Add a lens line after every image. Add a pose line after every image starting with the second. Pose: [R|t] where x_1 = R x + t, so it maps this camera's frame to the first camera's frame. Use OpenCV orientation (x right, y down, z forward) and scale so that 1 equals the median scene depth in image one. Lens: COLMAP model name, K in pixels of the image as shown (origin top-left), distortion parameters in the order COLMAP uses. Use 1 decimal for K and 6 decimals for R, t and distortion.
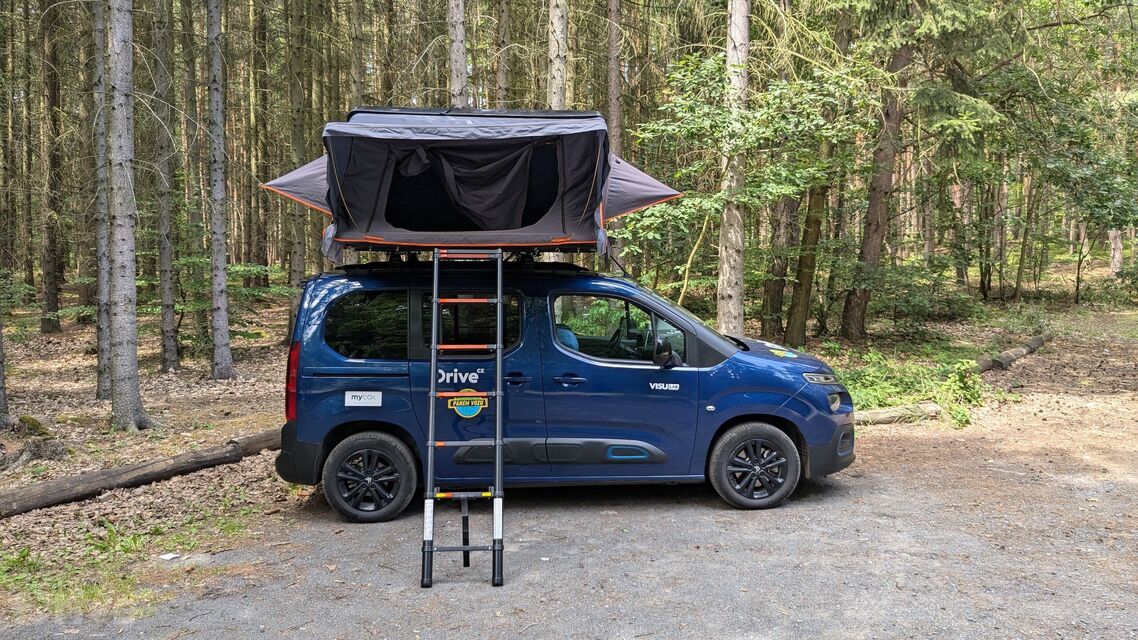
lens RADIAL K [[910.9, 0, 568.6], [0, 910.9, 329.3], [0, 0, 1]] dist [0.047902, -0.106786]
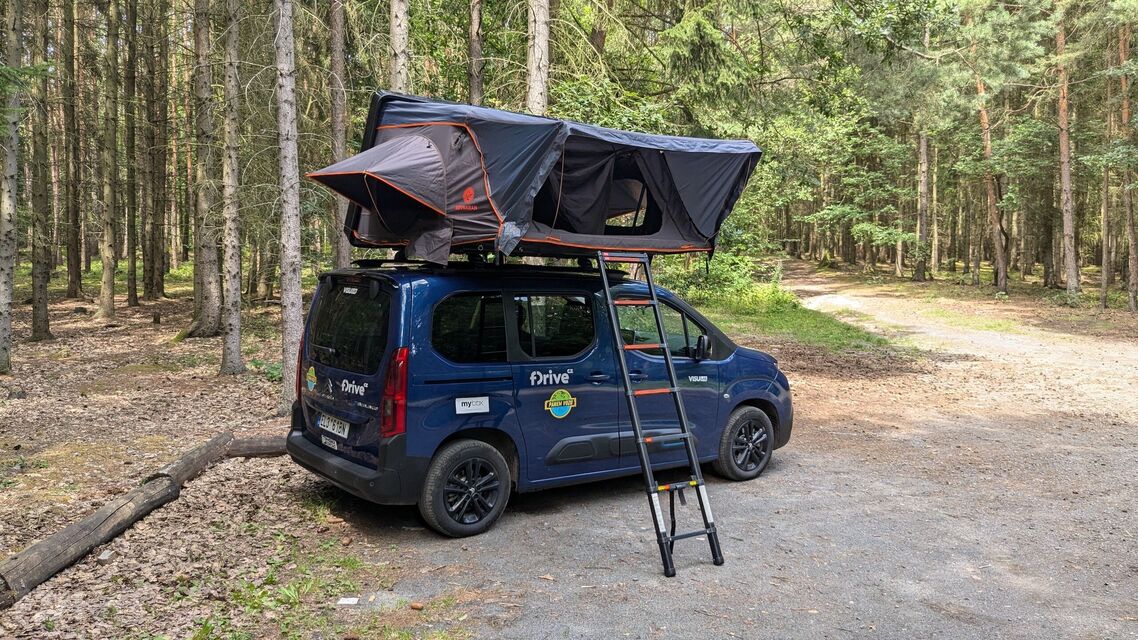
lens RADIAL K [[910.9, 0, 568.6], [0, 910.9, 329.3], [0, 0, 1]] dist [0.047902, -0.106786]
pose [[0.827325, -0.014274, 0.561542, -0.670876], [0.016107, 0.999869, 0.001685, -0.002955], [-0.561492, 0.007650, 0.827447, 0.157371]]
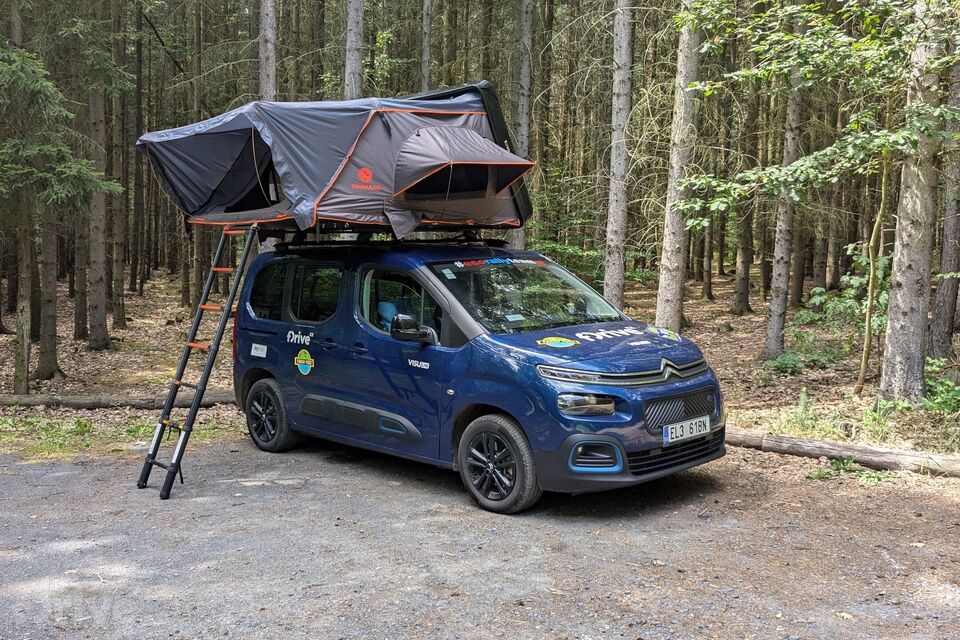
lens RADIAL K [[895.9, 0, 432.6], [0, 895.9, 353.8], [0, 0, 1]] dist [0.054239, -0.131151]
pose [[0.621382, 0.083559, -0.779040, 0.871905], [-0.054596, 0.996498, 0.063336, -0.009749], [0.781604, 0.003177, 0.623767, 0.421038]]
